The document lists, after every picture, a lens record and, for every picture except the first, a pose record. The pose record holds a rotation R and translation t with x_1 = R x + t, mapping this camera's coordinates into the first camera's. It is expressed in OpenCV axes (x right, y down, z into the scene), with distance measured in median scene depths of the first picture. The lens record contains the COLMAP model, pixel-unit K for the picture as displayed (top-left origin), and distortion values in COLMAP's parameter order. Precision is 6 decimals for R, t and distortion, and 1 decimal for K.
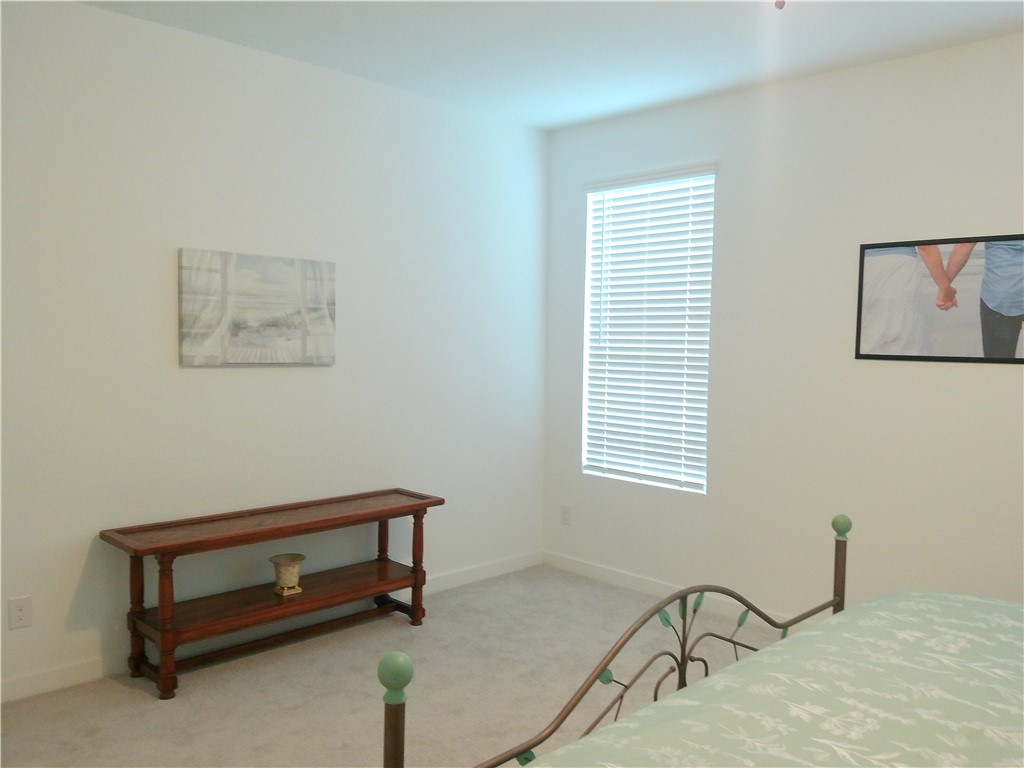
lens RADIAL K [[808.2, 0, 512.0], [0, 808.2, 384.0], [0, 0, 1]] dist [-0.070286, -0.002510]
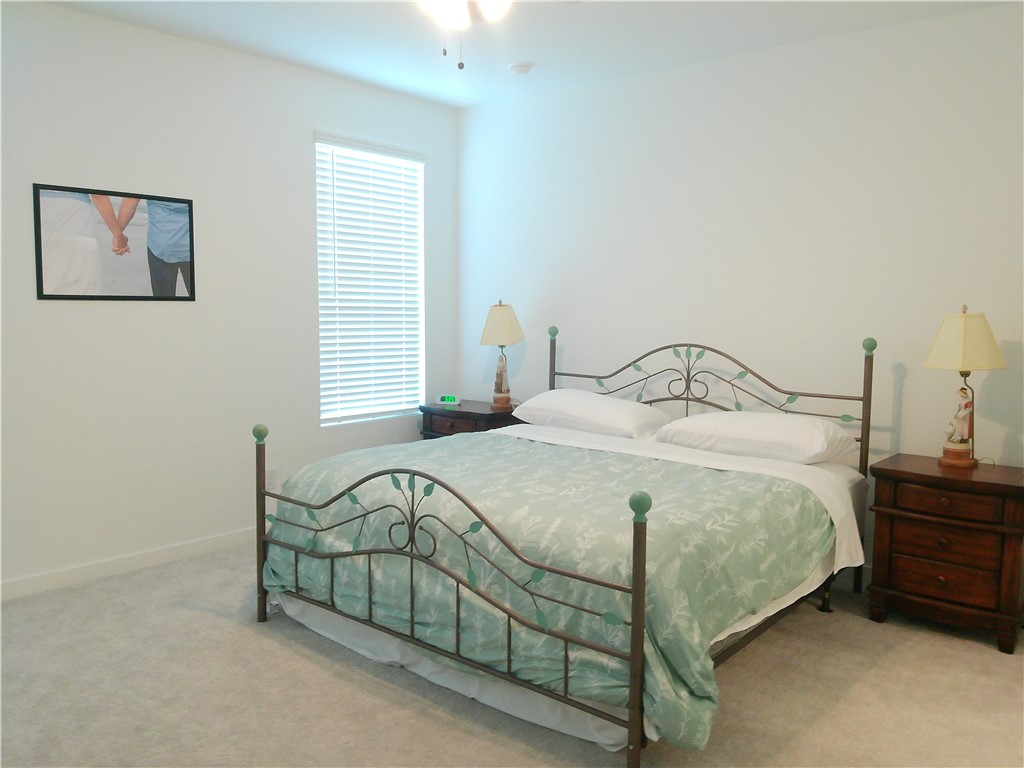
lens RADIAL K [[808.2, 0, 512.0], [0, 808.2, 384.0], [0, 0, 1]] dist [-0.070286, -0.002510]
pose [[-0.105865, -0.112343, 0.988014, -0.679181], [0.034591, 0.992580, 0.116569, -0.023350], [-0.993779, 0.046517, -0.101194, 0.581034]]
